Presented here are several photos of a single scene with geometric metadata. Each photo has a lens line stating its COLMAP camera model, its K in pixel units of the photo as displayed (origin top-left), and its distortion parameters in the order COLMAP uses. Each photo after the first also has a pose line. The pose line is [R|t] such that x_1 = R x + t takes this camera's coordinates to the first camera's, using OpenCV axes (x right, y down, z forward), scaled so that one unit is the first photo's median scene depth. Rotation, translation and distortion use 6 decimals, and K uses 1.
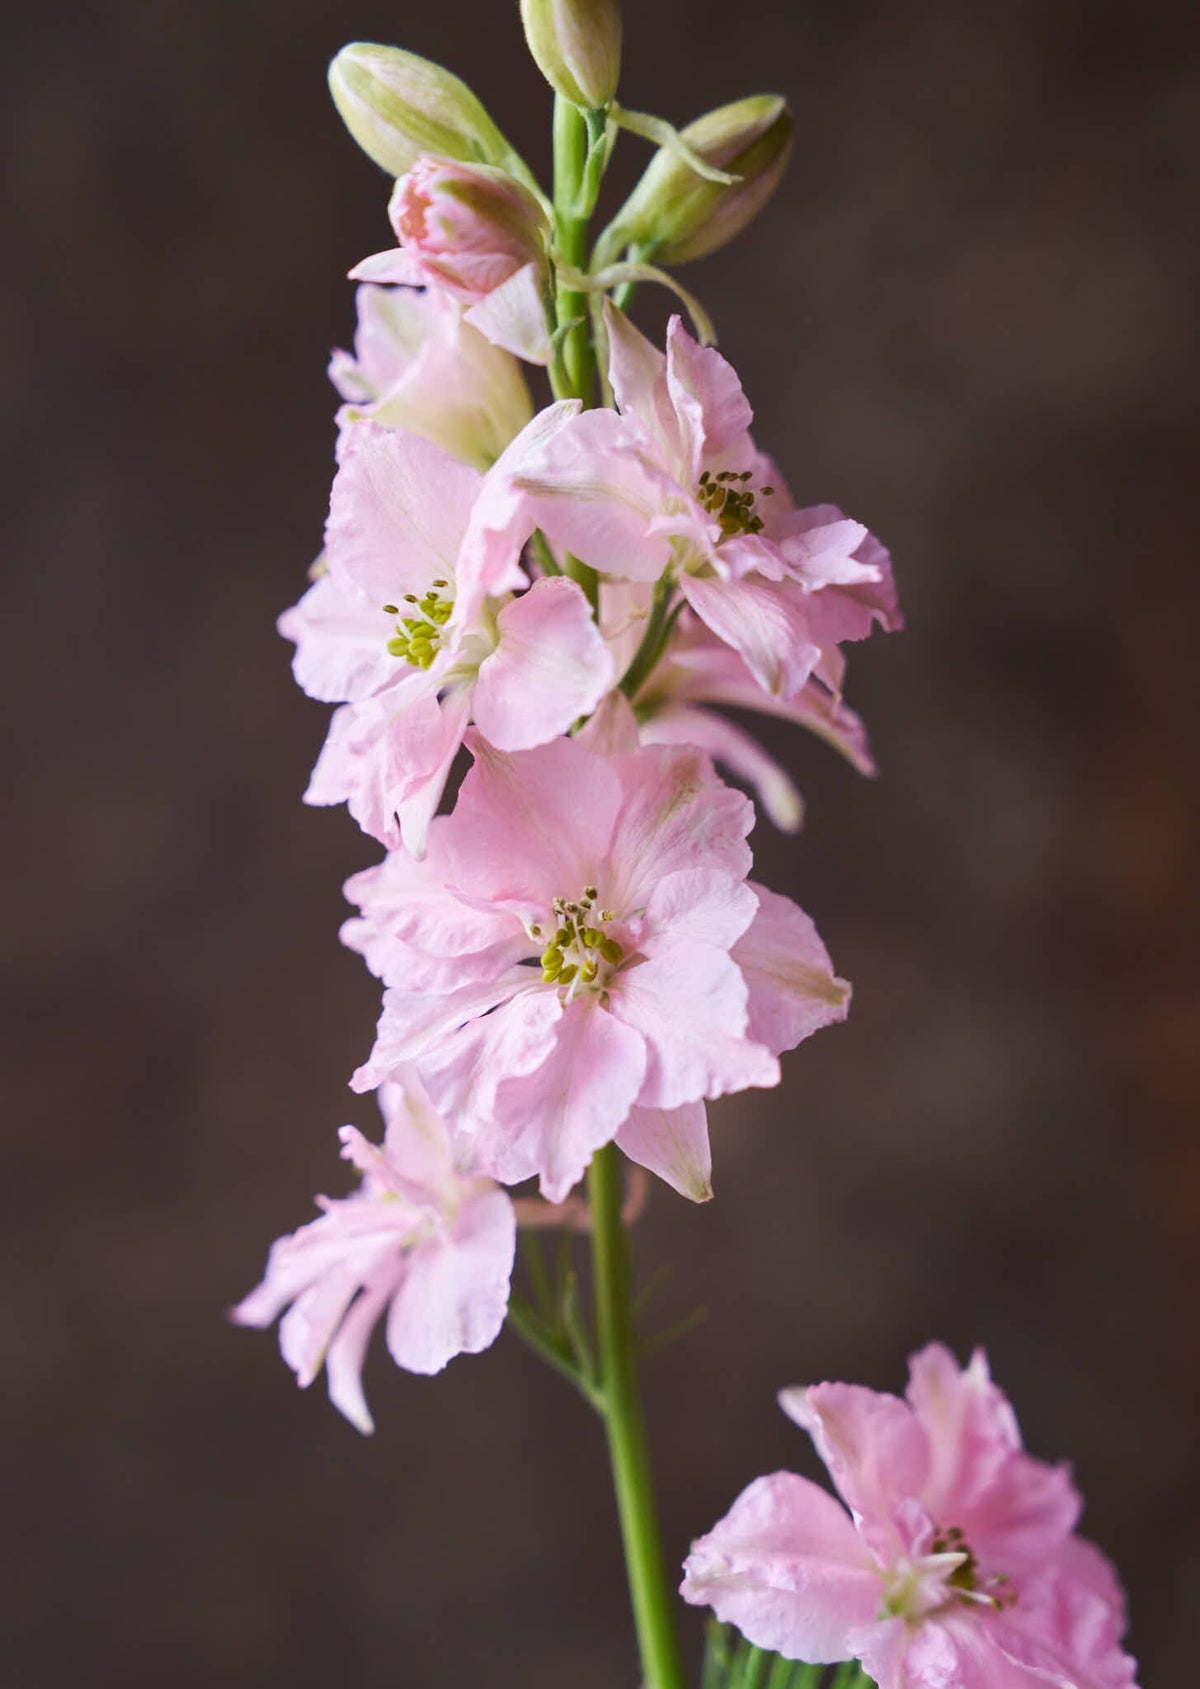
lens RADIAL K [[3664.4, 0, 609.6], [0, 3664.4, 849.3], [0, 0, 1]] dist [0.020713, 0.000000]
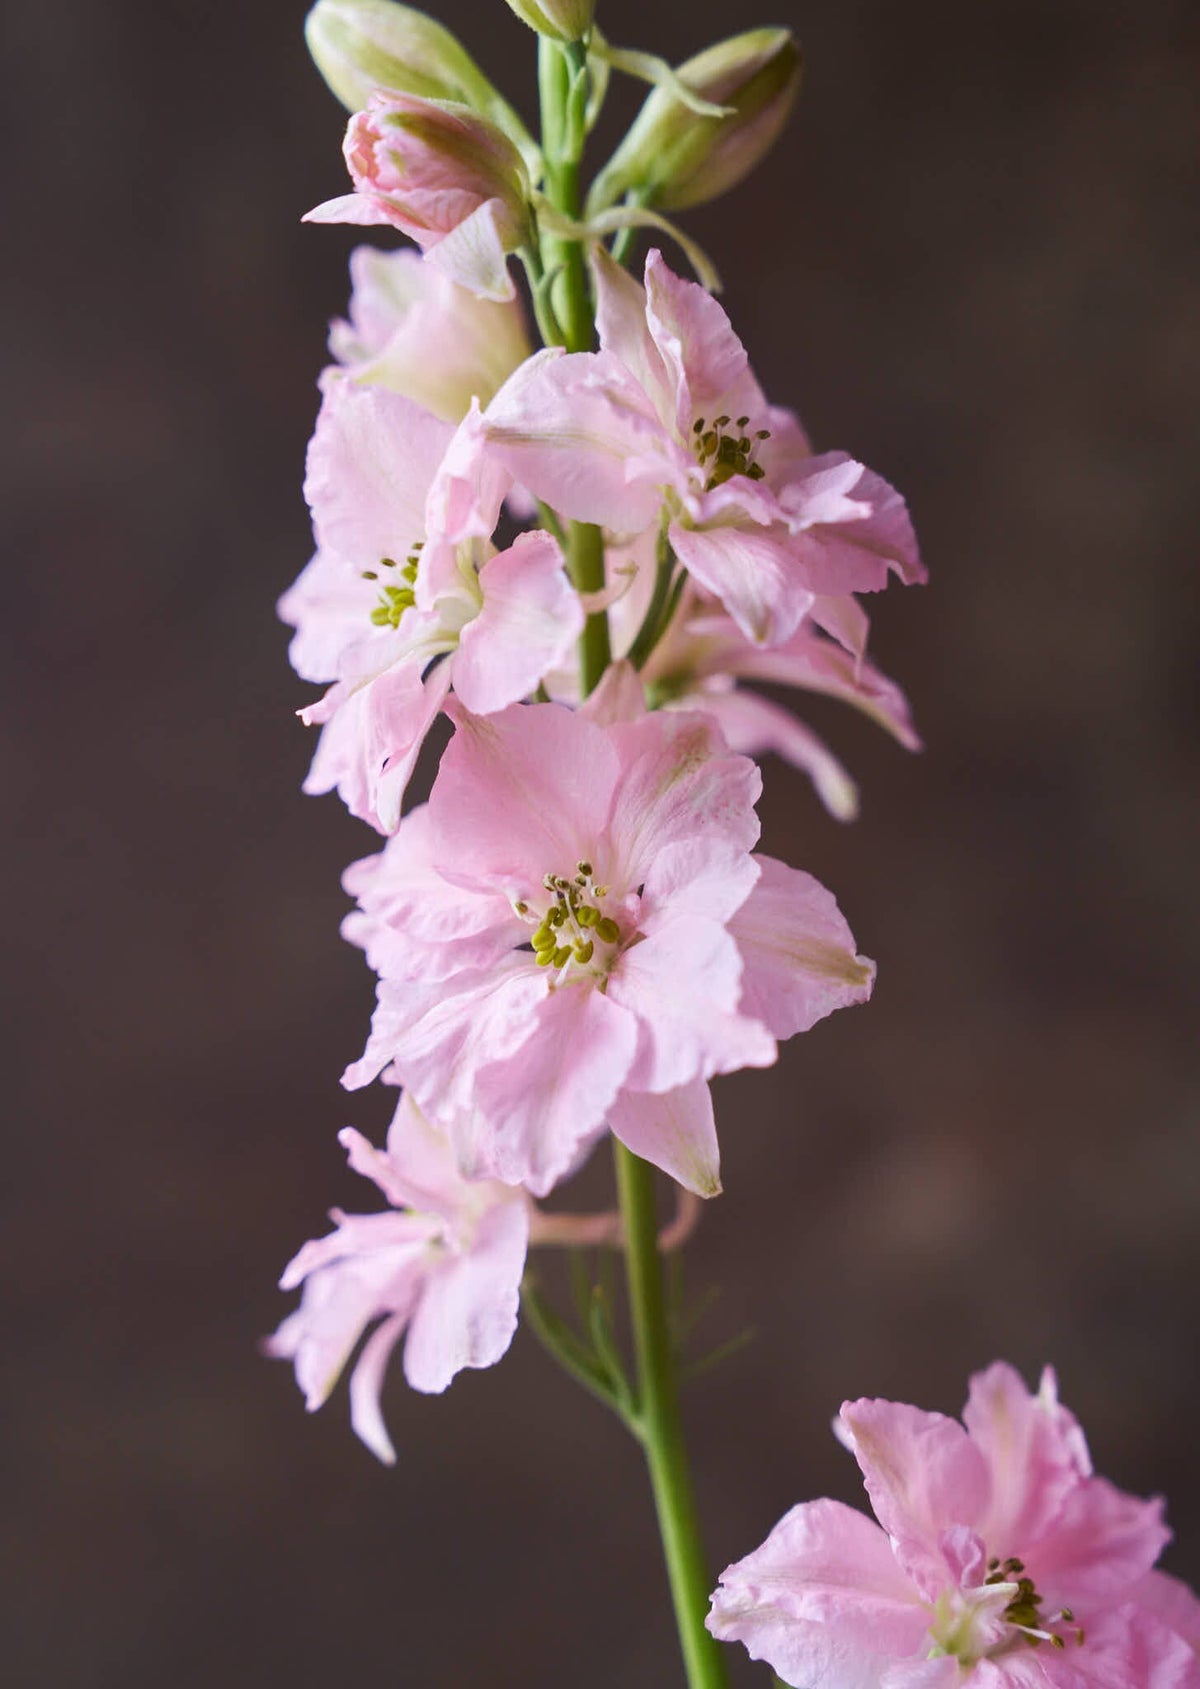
lens RADIAL K [[3664.4, 0, 599.1], [0, 3664.4, 836.8], [0, 0, 1]] dist [0.020713, 0.000000]
pose [[0.991757, -0.029803, -0.124620, 0.113300], [0.022727, 0.998068, -0.057824, 0.057077], [0.126102, 0.054515, 0.990518, 0.072520]]
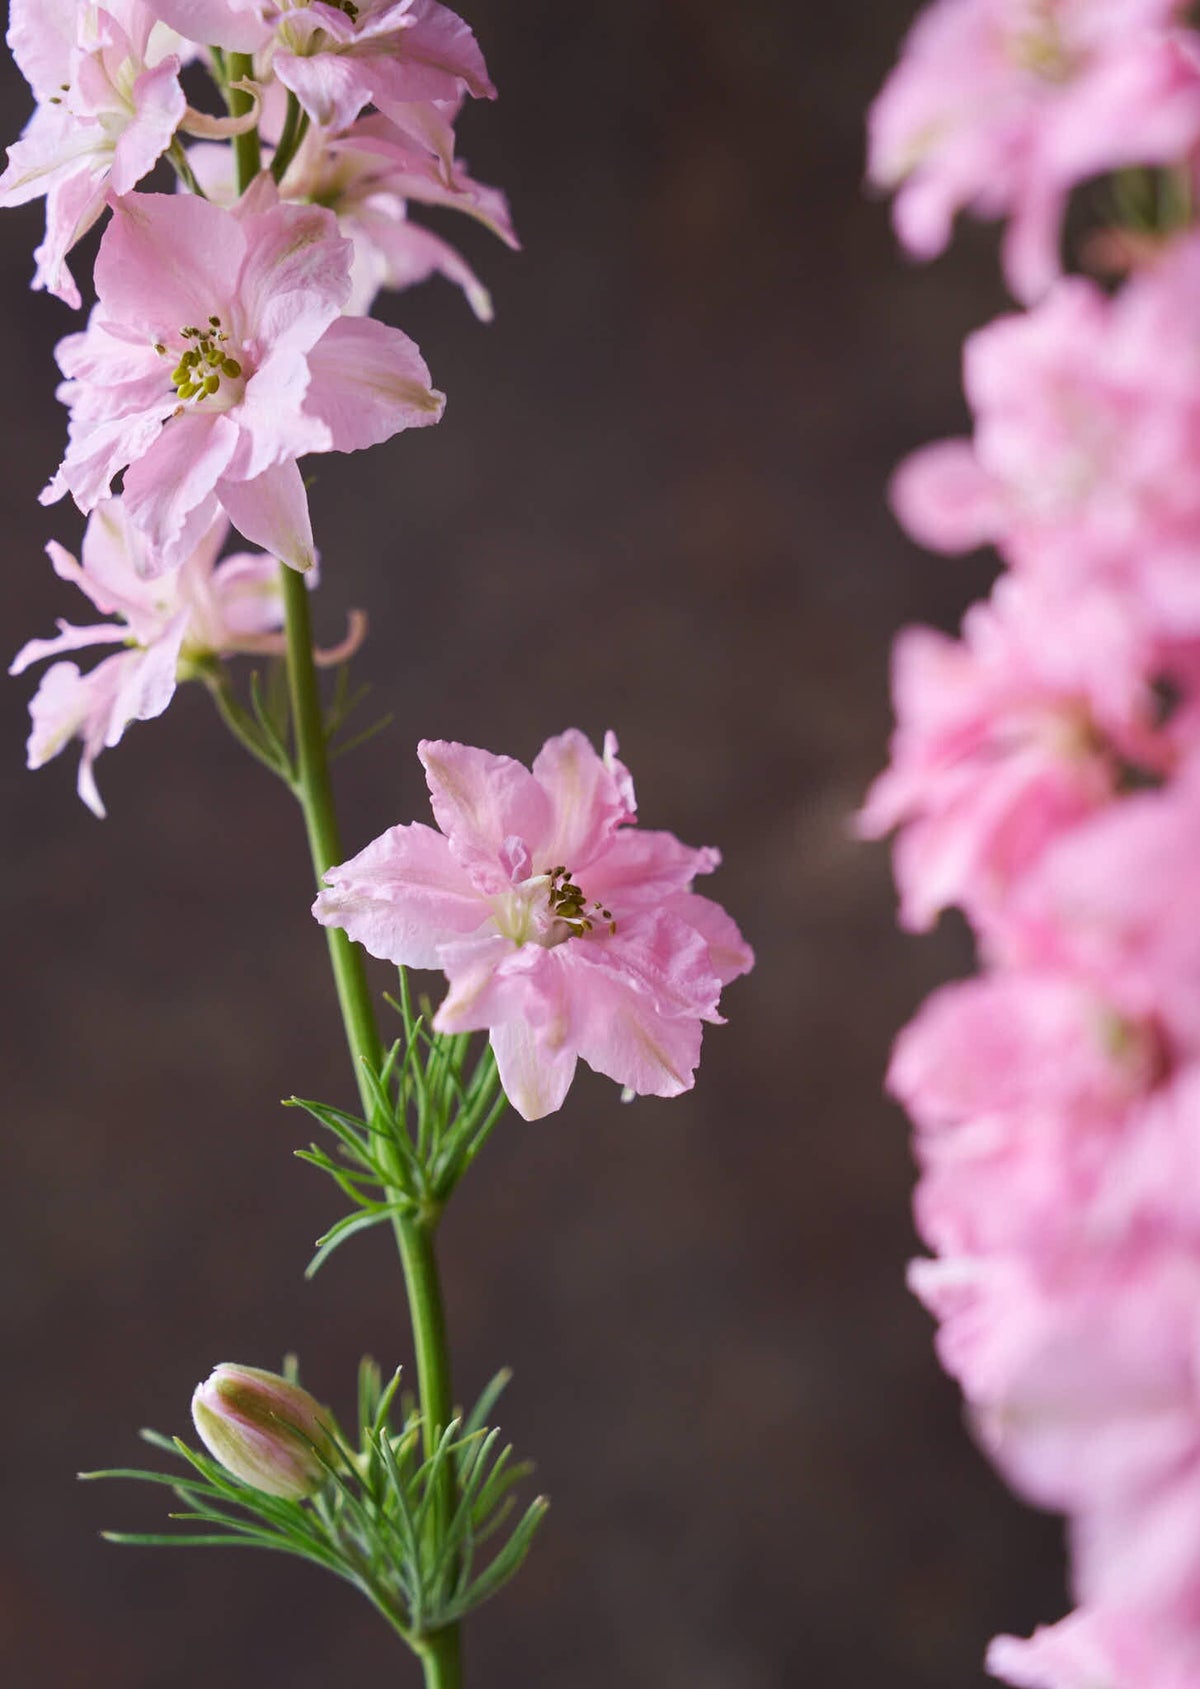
lens RADIAL K [[3664.4, 0, 594.4], [0, 3664.4, 846.2], [0, 0, 1]] dist [0.020713, 0.000000]
pose [[0.971895, -0.033761, -0.232983, 0.381504], [0.022902, 0.998528, -0.049157, 0.240330], [0.234300, 0.042439, 0.971238, -0.122318]]
